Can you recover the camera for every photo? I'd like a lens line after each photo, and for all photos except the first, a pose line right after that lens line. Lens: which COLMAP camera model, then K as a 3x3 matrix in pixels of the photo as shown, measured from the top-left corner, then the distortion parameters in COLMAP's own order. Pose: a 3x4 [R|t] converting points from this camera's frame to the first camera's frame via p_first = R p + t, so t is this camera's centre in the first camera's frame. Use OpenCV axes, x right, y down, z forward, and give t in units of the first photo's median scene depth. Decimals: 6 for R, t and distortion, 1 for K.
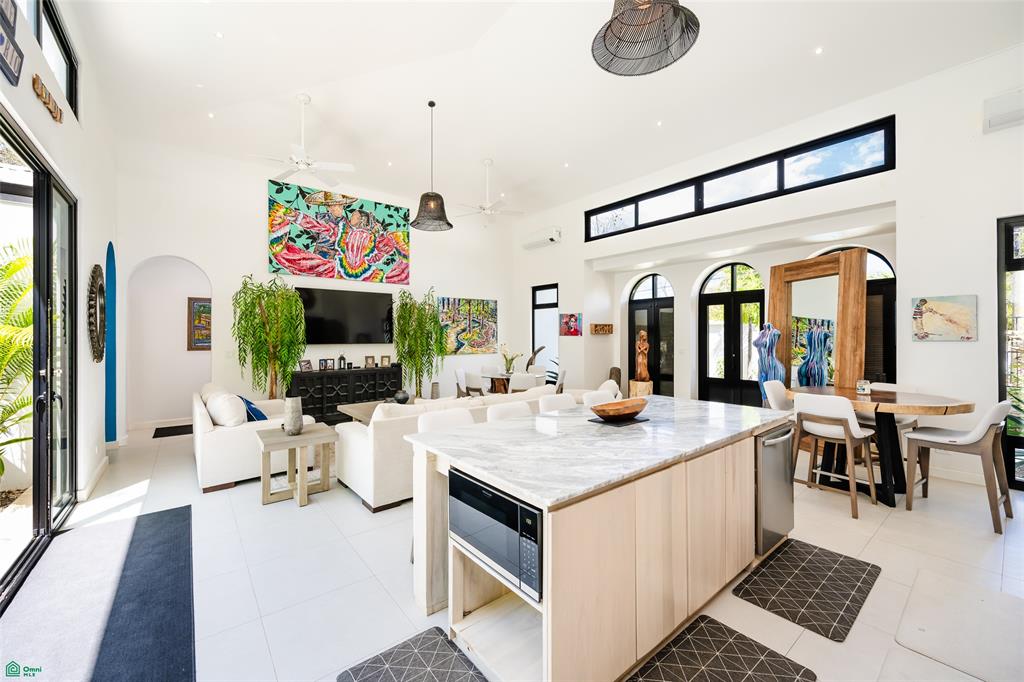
lens RADIAL K [[408.7, 0, 512.0], [0, 408.7, 337.0], [0, 0, 1]] dist [-0.001544, 0.000103]
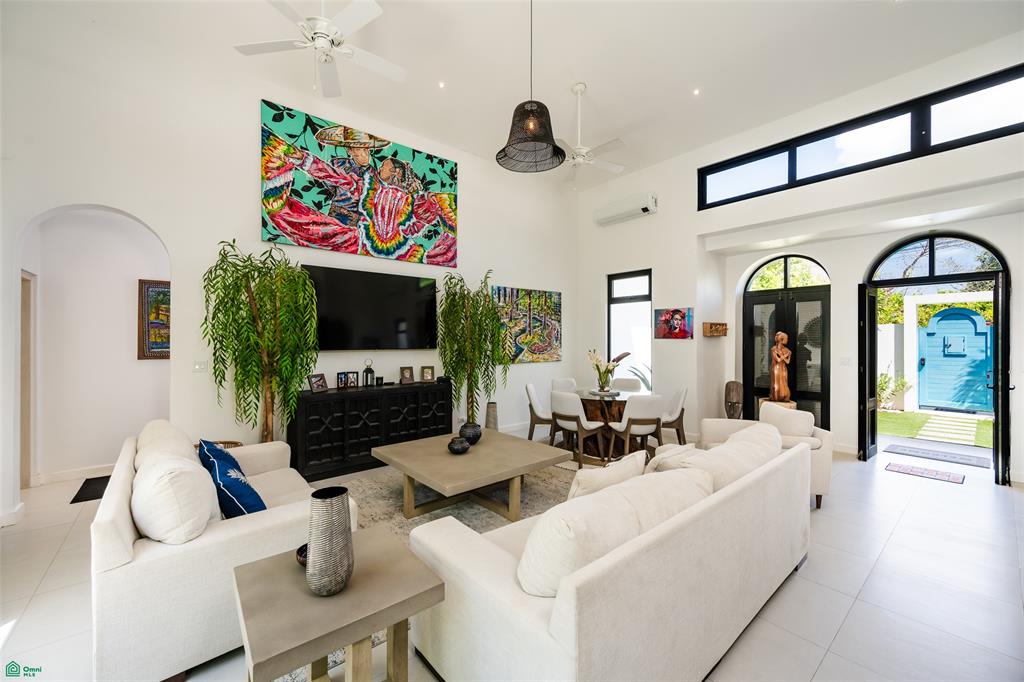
lens RADIAL K [[408.7, 0, 512.5], [0, 408.7, 340.6], [0, 0, 1]] dist [-0.001544, 0.000103]
pose [[0.999841, 0.002237, 0.017670, -0.179120], [-0.002274, 0.999995, 0.002127, -0.000306], [-0.017665, -0.002167, 0.999842, 0.296017]]
